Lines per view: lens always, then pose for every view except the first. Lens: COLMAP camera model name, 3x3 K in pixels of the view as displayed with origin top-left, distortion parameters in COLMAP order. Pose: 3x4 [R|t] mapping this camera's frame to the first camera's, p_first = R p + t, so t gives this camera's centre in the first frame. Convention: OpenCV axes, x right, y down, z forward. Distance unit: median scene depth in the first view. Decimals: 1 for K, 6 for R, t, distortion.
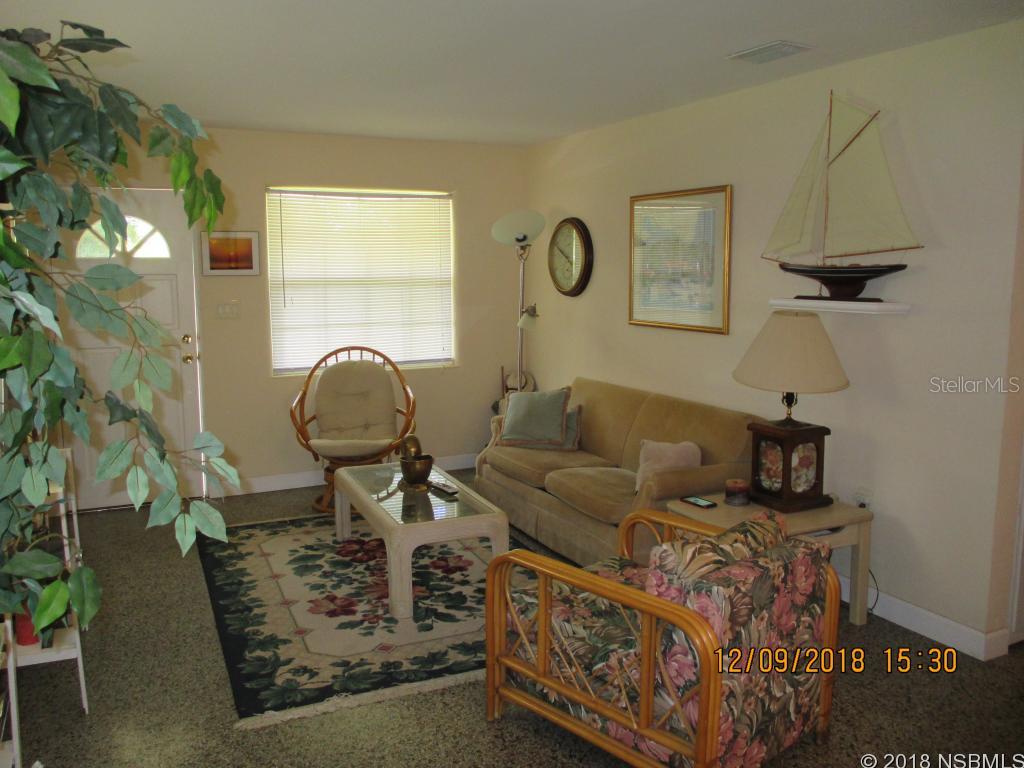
lens RADIAL K [[848.2, 0, 514.5], [0, 848.2, 383.4], [0, 0, 1]] dist [-0.030910, 0.000354]
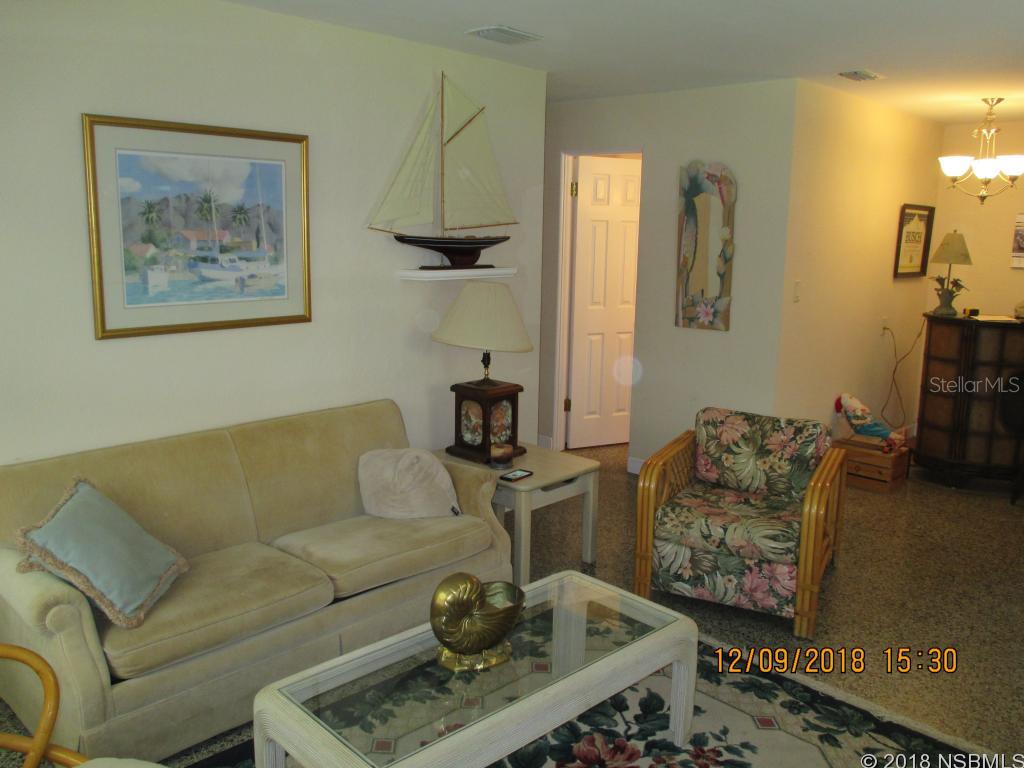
lens RADIAL K [[848.2, 0, 512.9], [0, 848.2, 385.6], [0, 0, 1]] dist [-0.030910, 0.000354]
pose [[-0.341825, -0.180086, 0.922348, -0.630190], [0.111196, 0.966822, 0.229979, -0.178484], [-0.933162, 0.181174, -0.310459, 1.177412]]
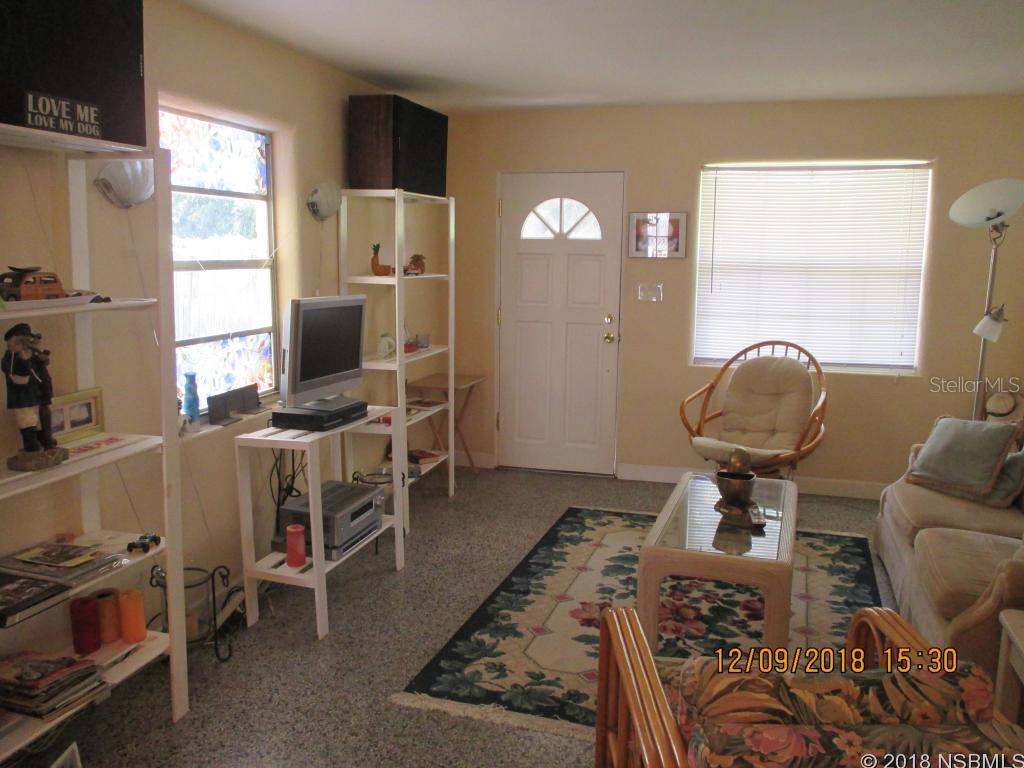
lens RADIAL K [[848.2, 0, 515.4], [0, 848.2, 383.1], [0, 0, 1]] dist [-0.030910, 0.000354]
pose [[0.734145, 0.116309, -0.668957, 0.290003], [-0.104447, 0.992838, 0.057995, -0.031337], [0.670911, 0.027294, 0.741035, 0.227456]]
